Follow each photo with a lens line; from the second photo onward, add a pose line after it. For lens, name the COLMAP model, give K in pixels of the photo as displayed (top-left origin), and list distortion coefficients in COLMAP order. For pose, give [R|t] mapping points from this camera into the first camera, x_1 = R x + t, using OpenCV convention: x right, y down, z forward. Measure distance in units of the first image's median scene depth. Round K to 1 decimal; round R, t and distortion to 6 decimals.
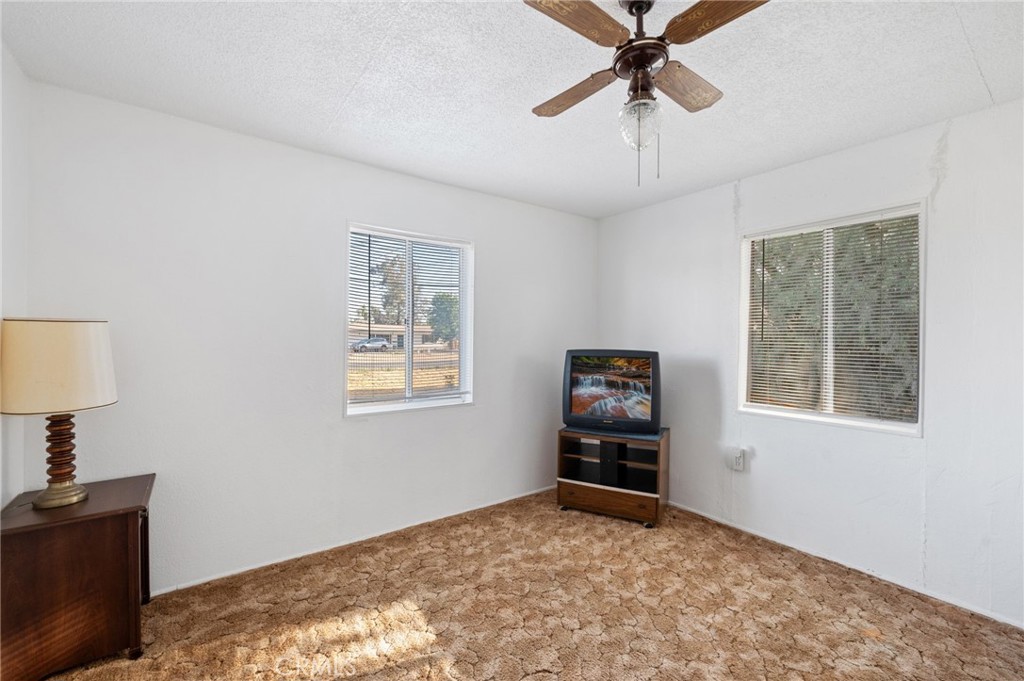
lens RADIAL K [[427.6, 0, 514.6], [0, 427.6, 336.1], [0, 0, 1]] dist [-0.001103, 0.000005]
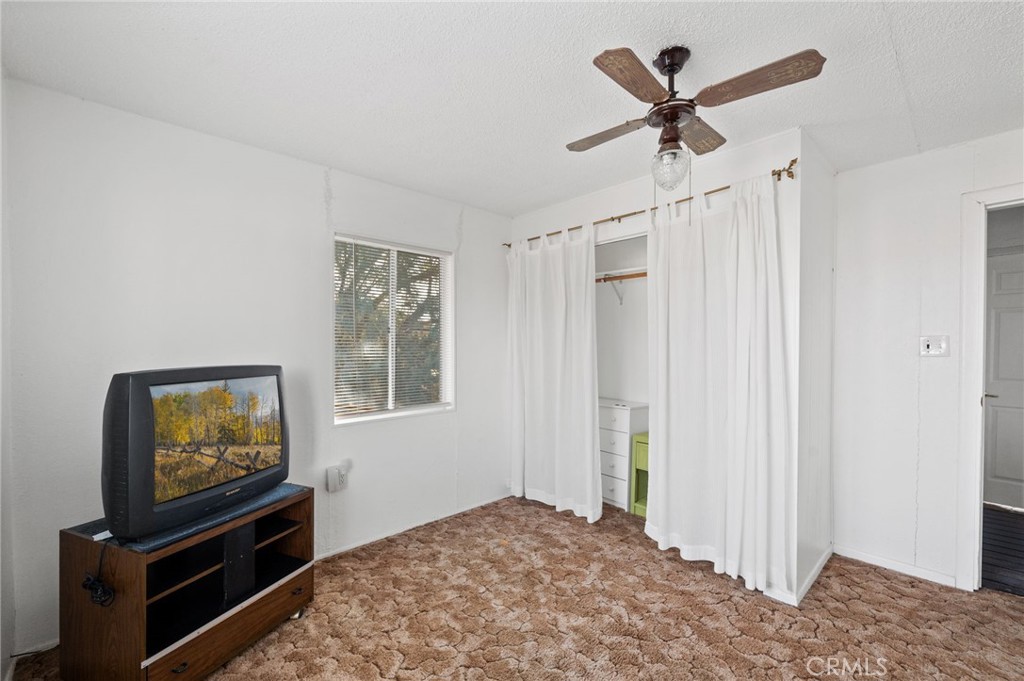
lens RADIAL K [[414.9, 0, 511.3], [0, 414.9, 343.1], [0, 0, 1]] dist [0.001117, 0.000148]
pose [[-0.083776, -0.006700, 0.996462, -0.500093], [-0.003574, 0.999973, 0.006423, -0.007880], [-0.996478, -0.003024, -0.083797, 0.907190]]
